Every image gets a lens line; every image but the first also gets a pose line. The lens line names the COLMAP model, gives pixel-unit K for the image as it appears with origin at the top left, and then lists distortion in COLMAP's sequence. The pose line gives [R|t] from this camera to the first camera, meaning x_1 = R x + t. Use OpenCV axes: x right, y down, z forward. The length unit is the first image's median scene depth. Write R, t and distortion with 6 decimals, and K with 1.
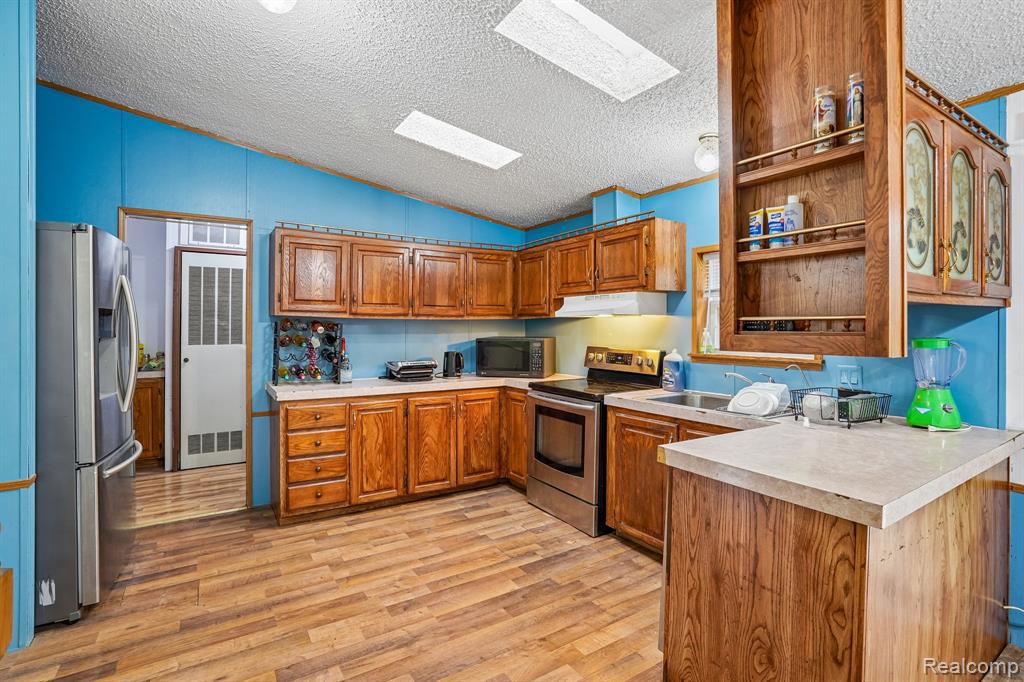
lens RADIAL K [[477.2, 0, 511.7], [0, 477.2, 331.3], [0, 0, 1]] dist [-0.055381, 0.020791]
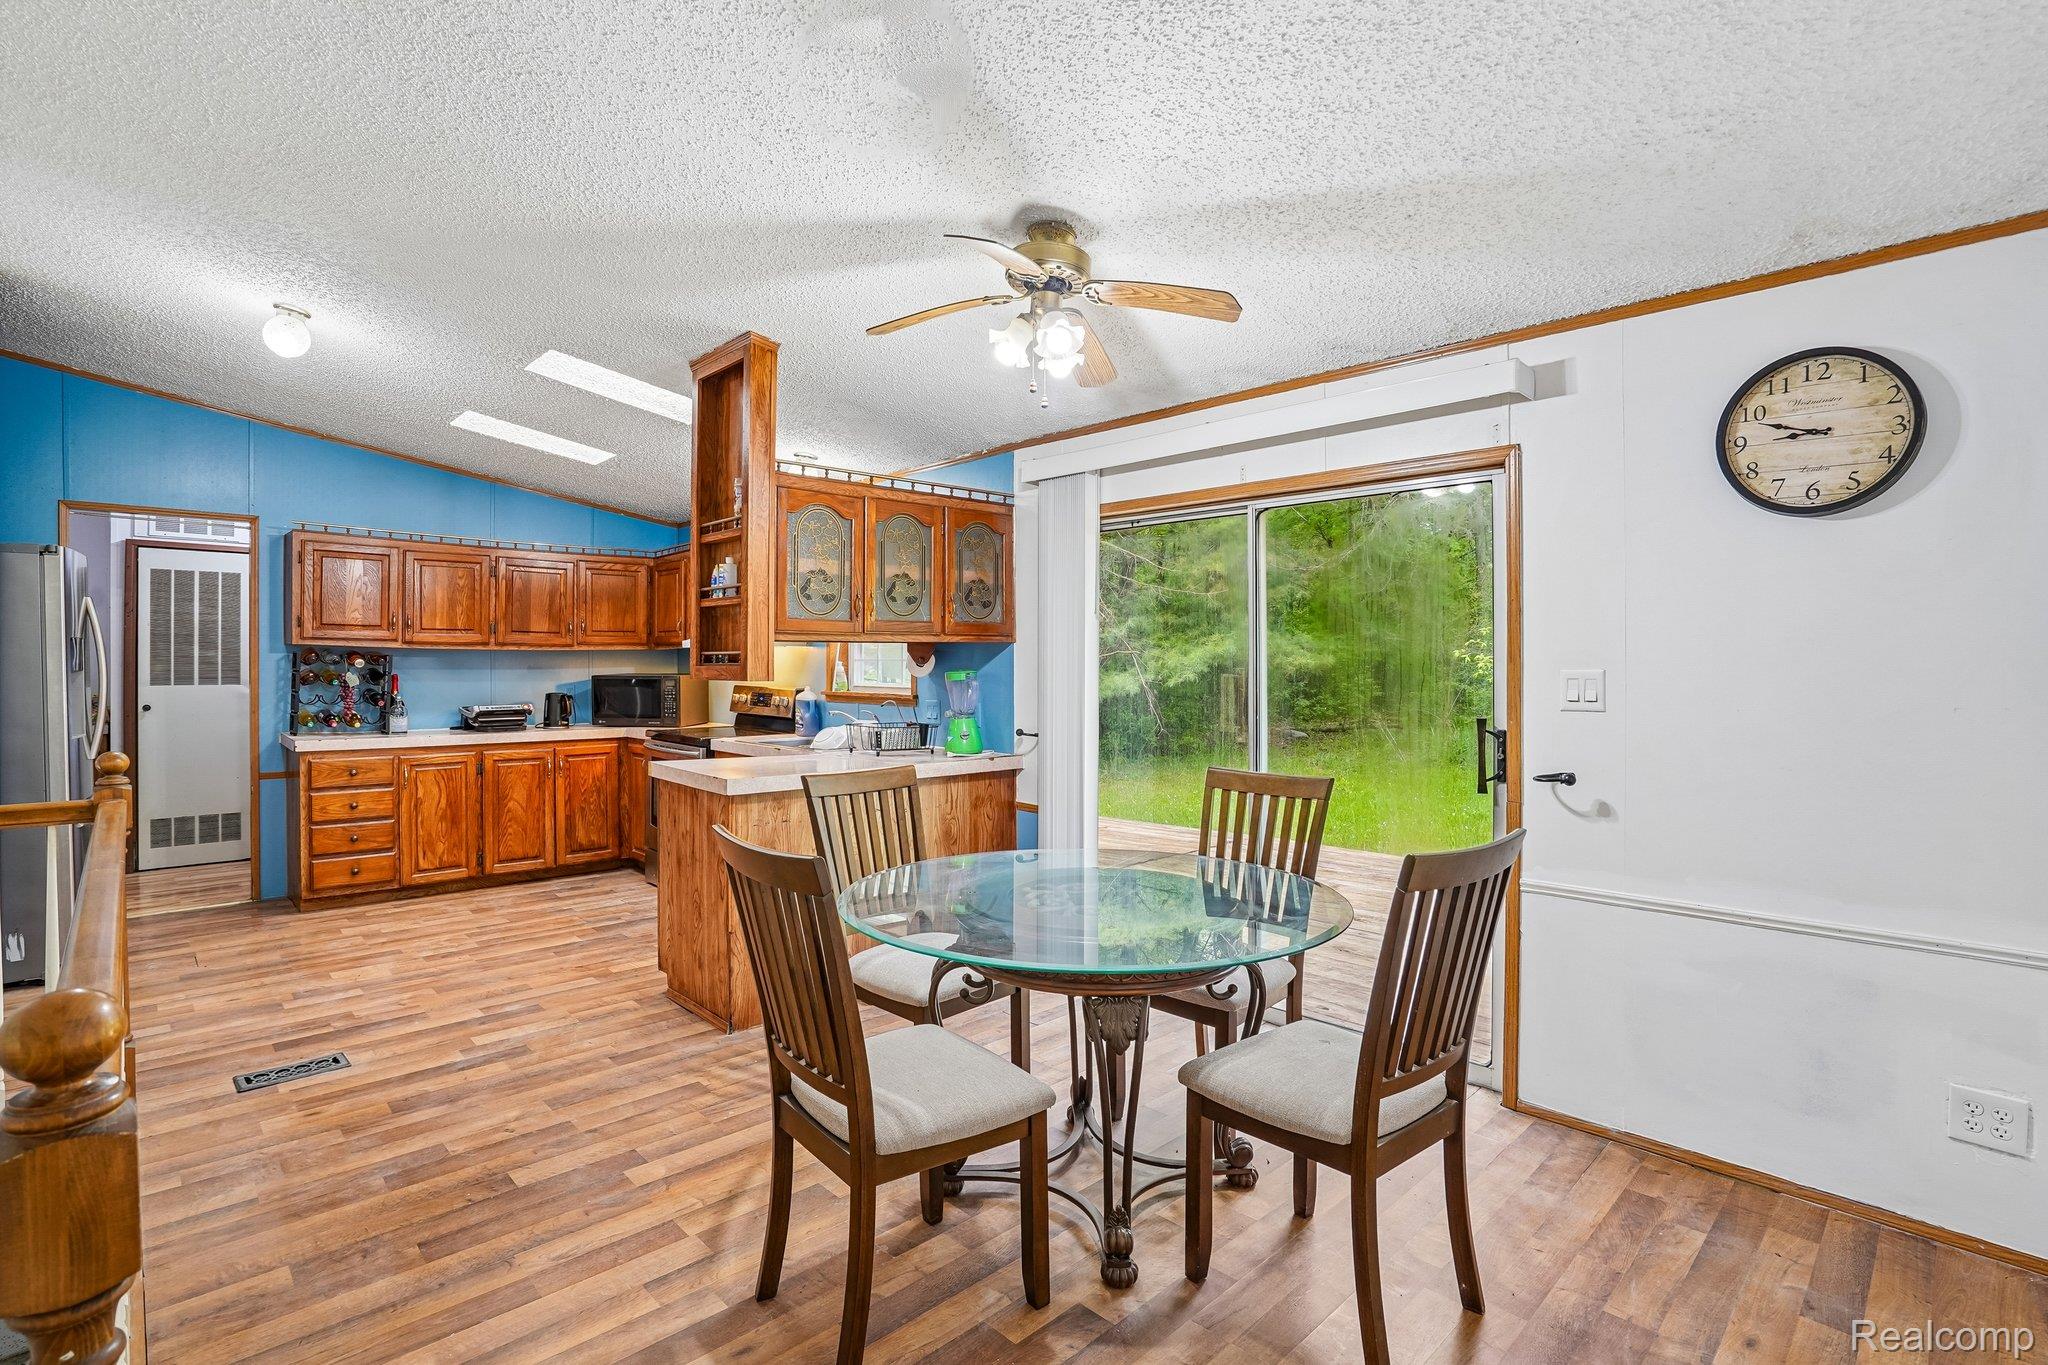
lens RADIAL K [[918.4, 0, 981.6], [0, 918.4, 680.7], [0, 0, 1]] dist [-0.041235, 0.014184]
pose [[0.983276, -0.000934, 0.182117, 0.322684], [-0.001191, 0.999932, 0.011560, 0.006999], [-0.182116, -0.011584, 0.983209, -0.627678]]
